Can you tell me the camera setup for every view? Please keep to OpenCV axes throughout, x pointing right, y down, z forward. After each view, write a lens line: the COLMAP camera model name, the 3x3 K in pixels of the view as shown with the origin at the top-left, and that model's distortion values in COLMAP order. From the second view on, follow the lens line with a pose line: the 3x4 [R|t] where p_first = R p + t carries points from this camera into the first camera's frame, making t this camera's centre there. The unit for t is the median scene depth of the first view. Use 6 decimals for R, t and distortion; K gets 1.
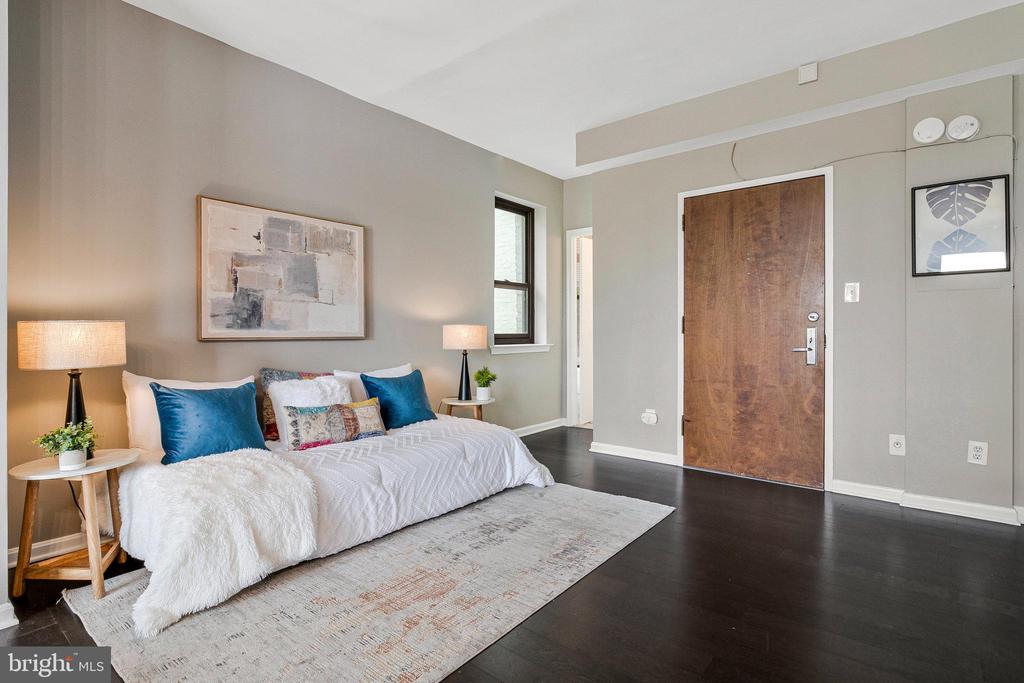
lens RADIAL K [[510.0, 0, 517.0], [0, 510.0, 332.4], [0, 0, 1]] dist [-0.003398, 0.000158]
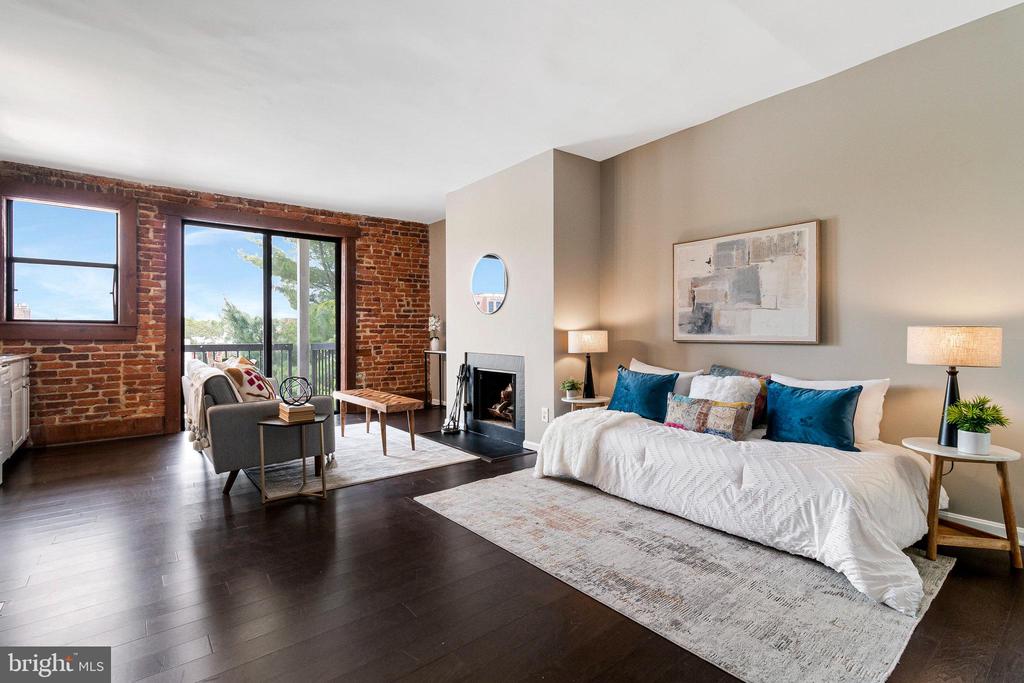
lens RADIAL K [[475.0, 0, 518.7], [0, 475.0, 331.9], [0, 0, 1]] dist [0.002186, 0.000626]
pose [[-0.202264, -0.002179, -0.979329, 0.711916], [0.000872, 0.999997, -0.002406, -0.008861], [0.979331, -0.001340, -0.202261, 0.732173]]
